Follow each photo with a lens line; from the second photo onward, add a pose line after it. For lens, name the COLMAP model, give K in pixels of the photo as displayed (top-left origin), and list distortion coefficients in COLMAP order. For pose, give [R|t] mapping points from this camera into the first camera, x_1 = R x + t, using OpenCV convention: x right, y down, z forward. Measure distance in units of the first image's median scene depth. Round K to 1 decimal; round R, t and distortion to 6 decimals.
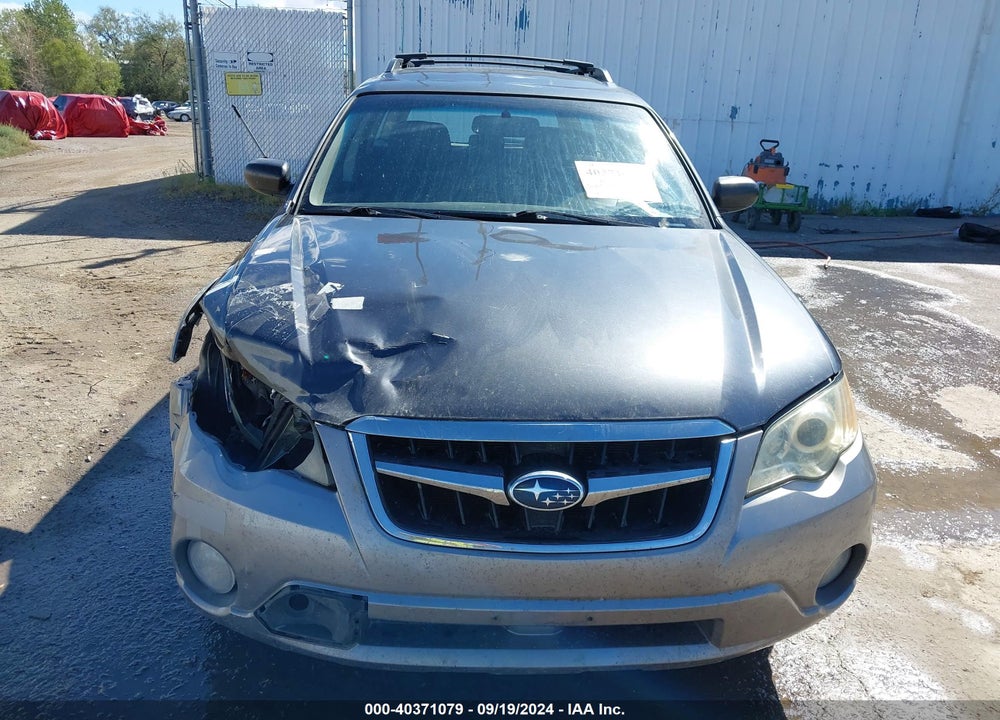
lens RADIAL K [[795.1, 0, 498.7], [0, 795.1, 364.6], [0, 0, 1]] dist [-0.006633, 0.009033]
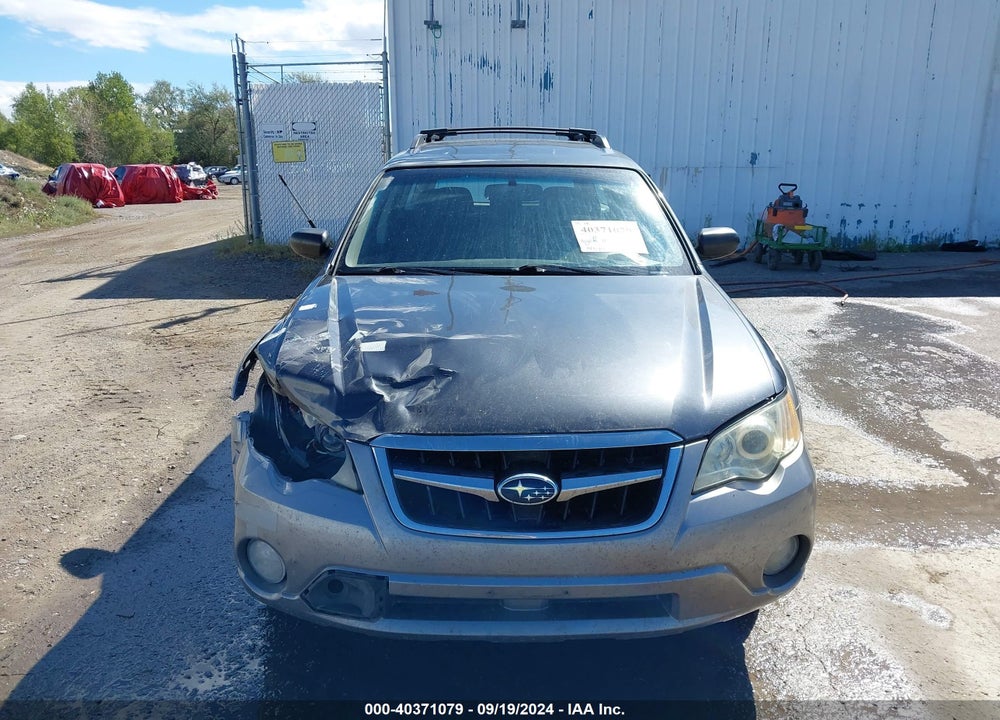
lens RADIAL K [[794.4, 0, 500.0], [0, 794.4, 360.0], [0, 0, 1]] dist [-0.009314, 0.007085]
pose [[0.998160, -0.028782, -0.053378, 0.048541], [0.025287, 0.997563, -0.065029, 0.019288], [0.055119, 0.063560, 0.996455, -0.146328]]
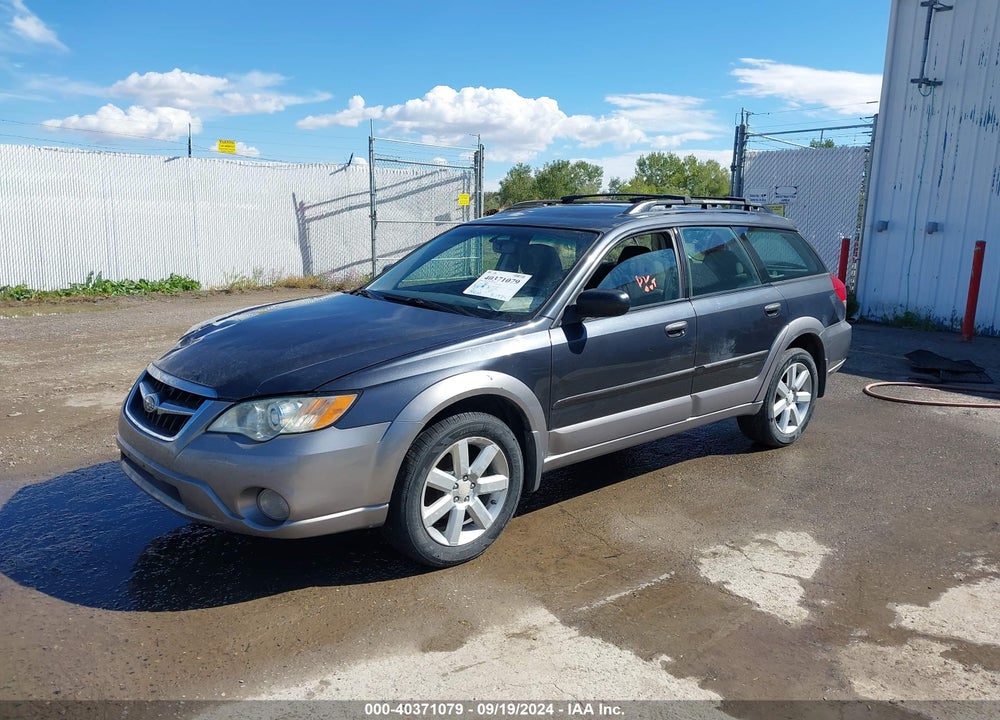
lens RADIAL K [[794.4, 0, 500.0], [0, 794.4, 360.0], [0, 0, 1]] dist [-0.009314, 0.007085]
pose [[0.640492, 0.116490, -0.759079, 1.242476], [-0.234513, 0.970883, -0.048883, -0.038354], [0.731282, 0.209323, 0.649161, 0.147660]]
